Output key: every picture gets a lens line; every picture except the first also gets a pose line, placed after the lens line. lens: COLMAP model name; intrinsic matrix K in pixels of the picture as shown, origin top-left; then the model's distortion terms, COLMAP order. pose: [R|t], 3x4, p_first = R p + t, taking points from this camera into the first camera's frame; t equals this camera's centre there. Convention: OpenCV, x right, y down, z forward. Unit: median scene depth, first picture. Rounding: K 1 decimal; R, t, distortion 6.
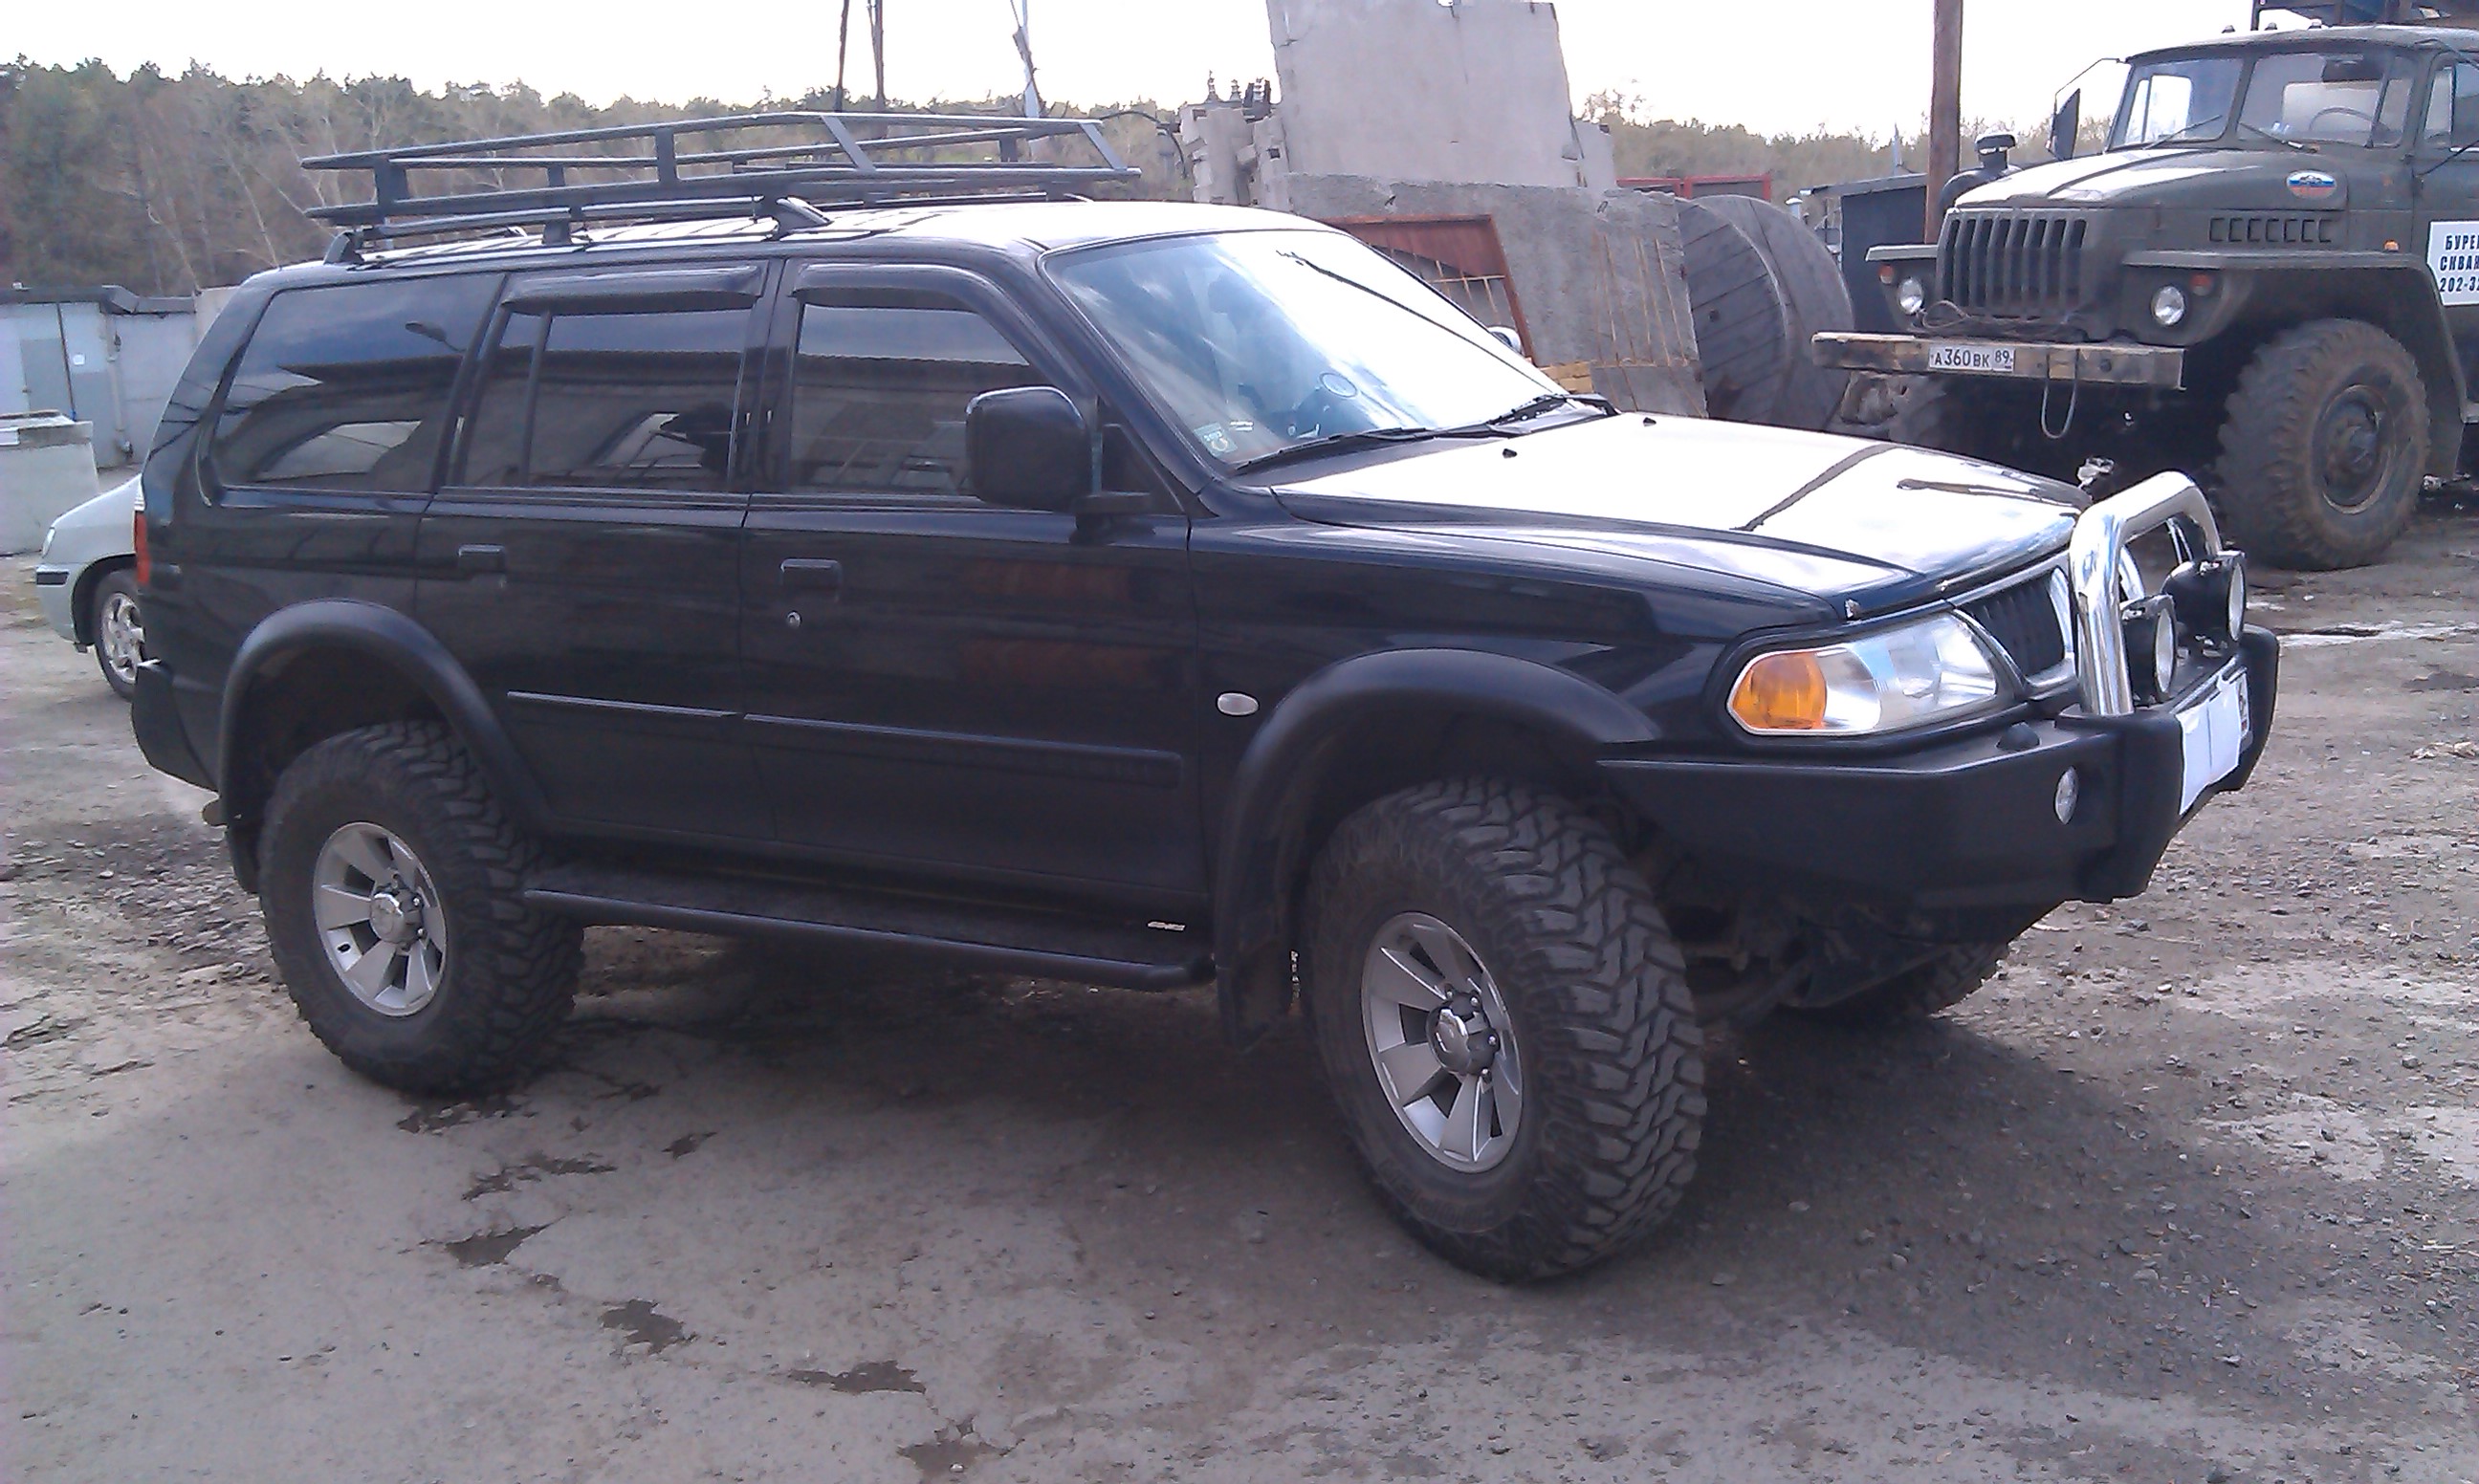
lens RADIAL K [[2466.0, 0, 1331.8], [0, 2466.0, 740.7], [0, 0, 1]] dist [0.149299, -0.458427]
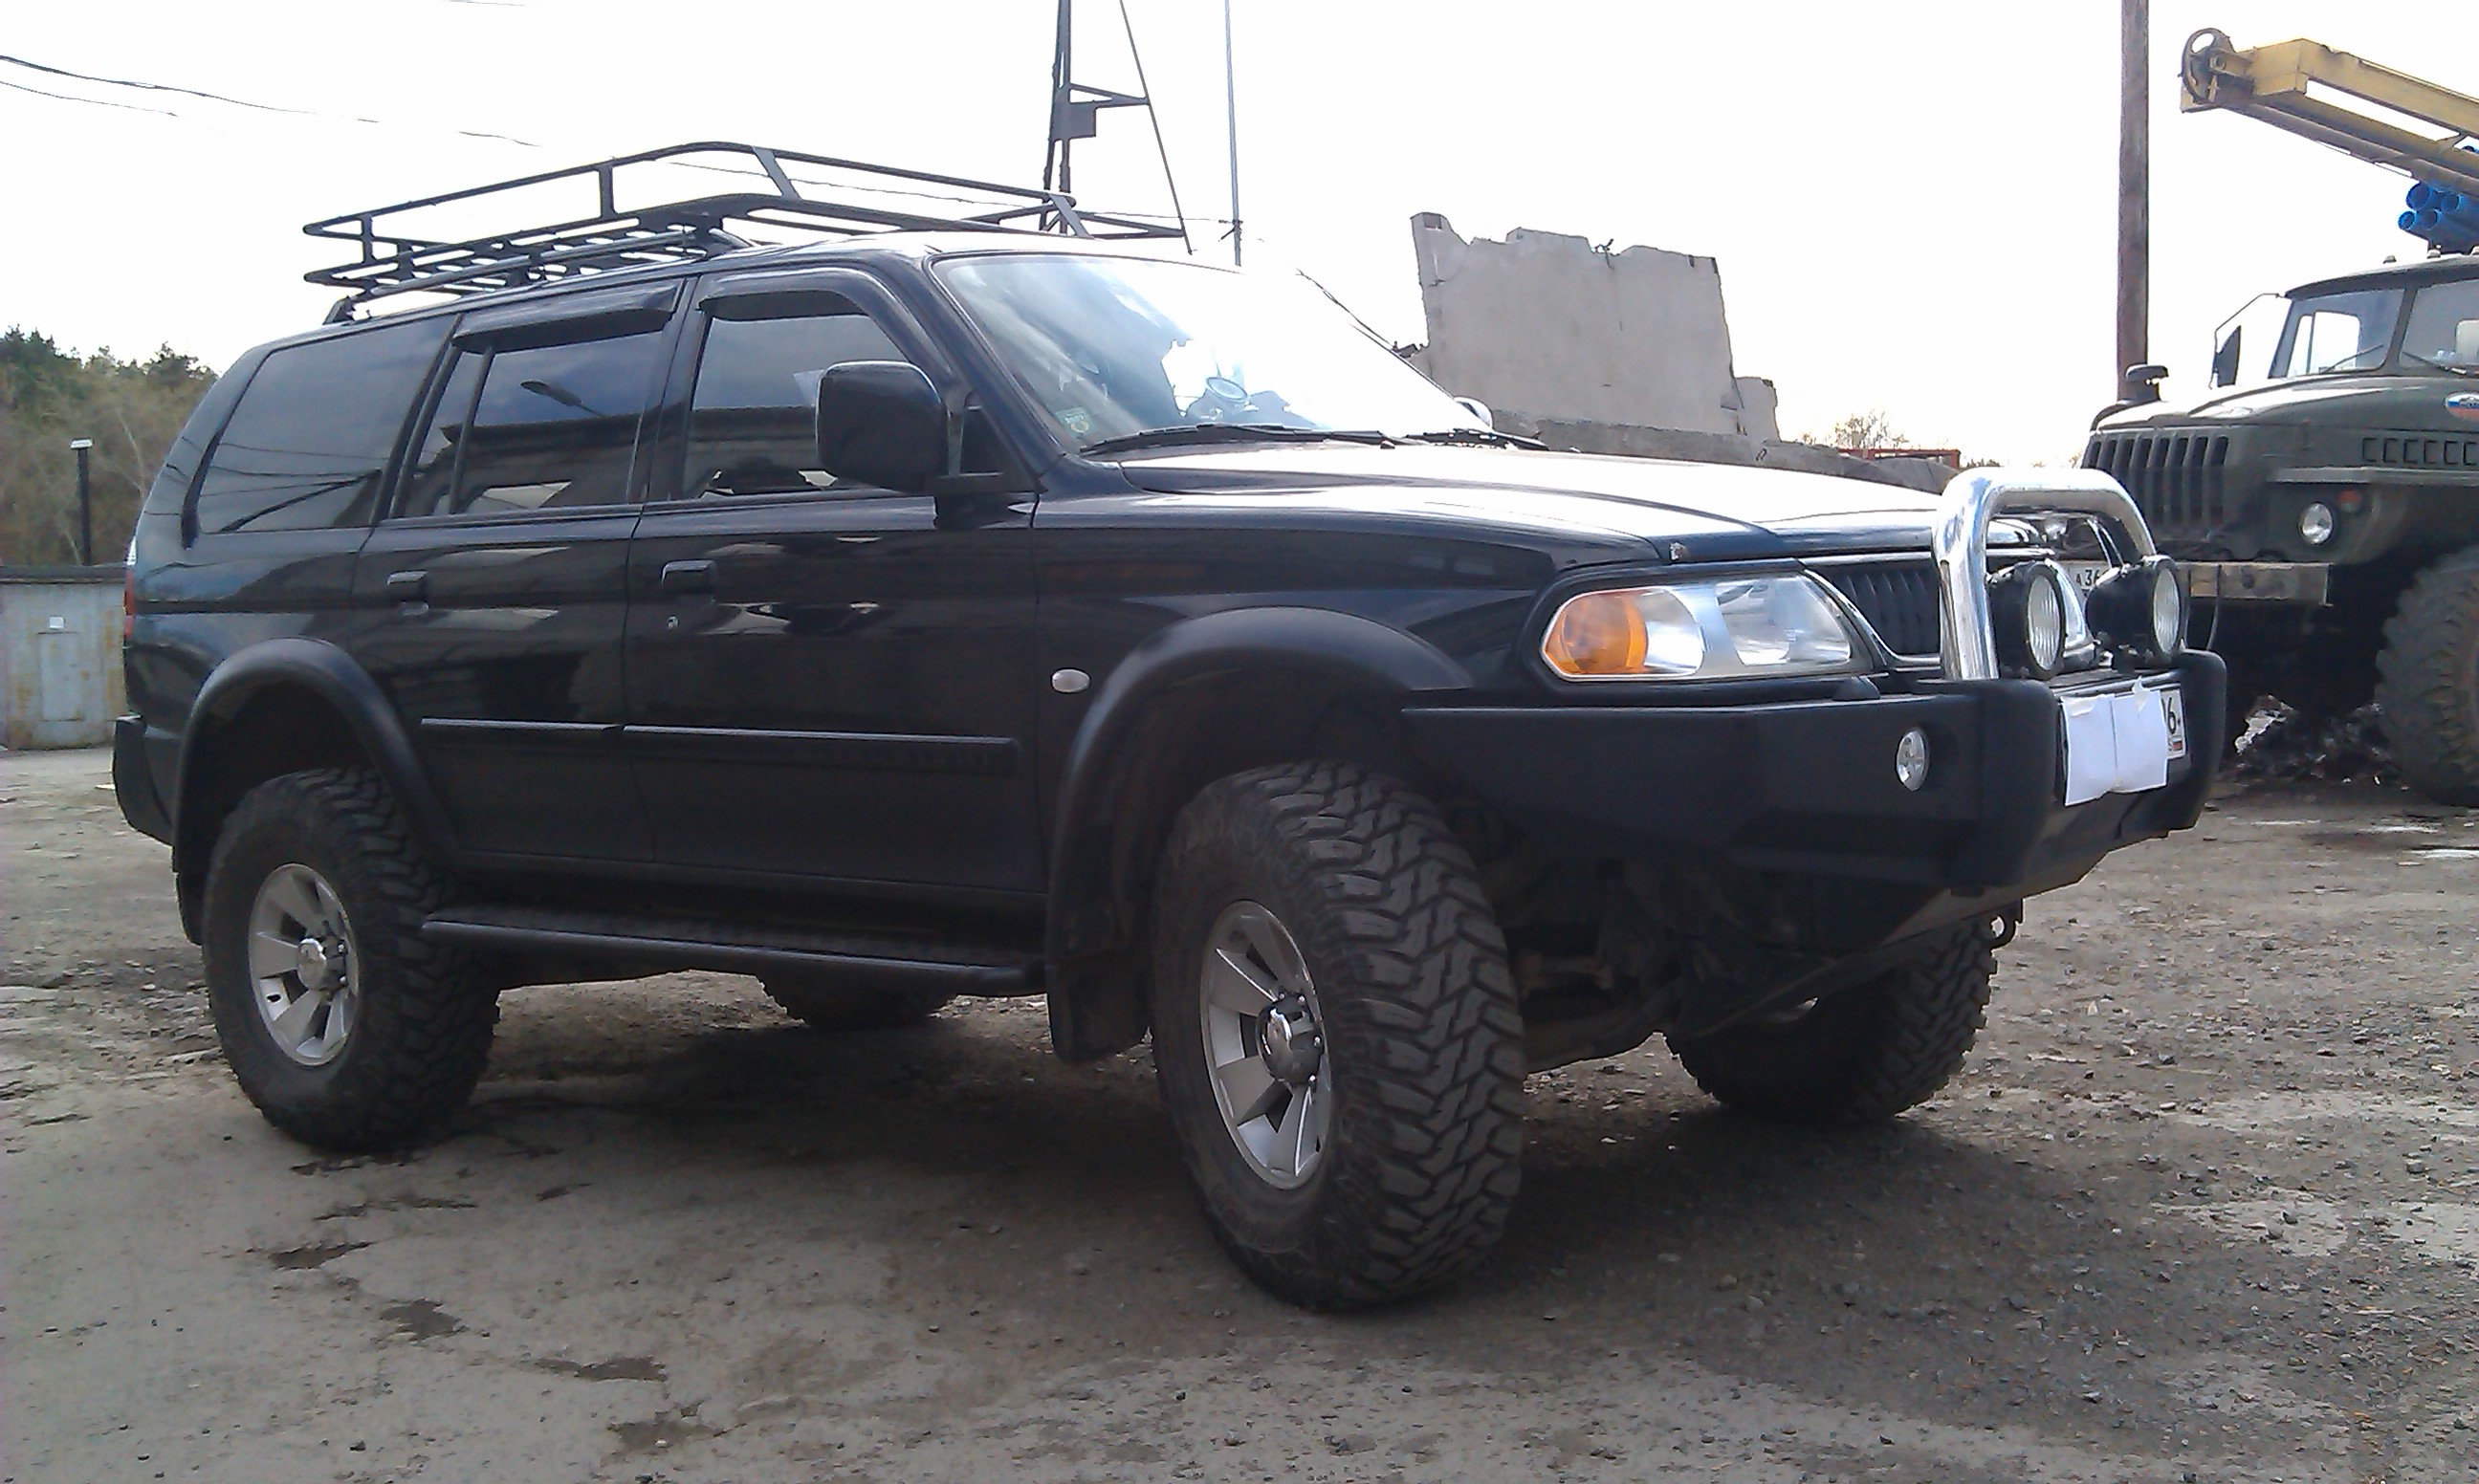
lens RADIAL K [[2466.0, 0, 1331.8], [0, 2466.0, 740.7], [0, 0, 1]] dist [0.149299, -0.458427]
pose [[0.994156, 0.024093, -0.105226, 0.160520], [-0.038079, 0.990384, -0.133000, 0.129147], [0.101010, 0.136230, 0.985514, 0.074751]]
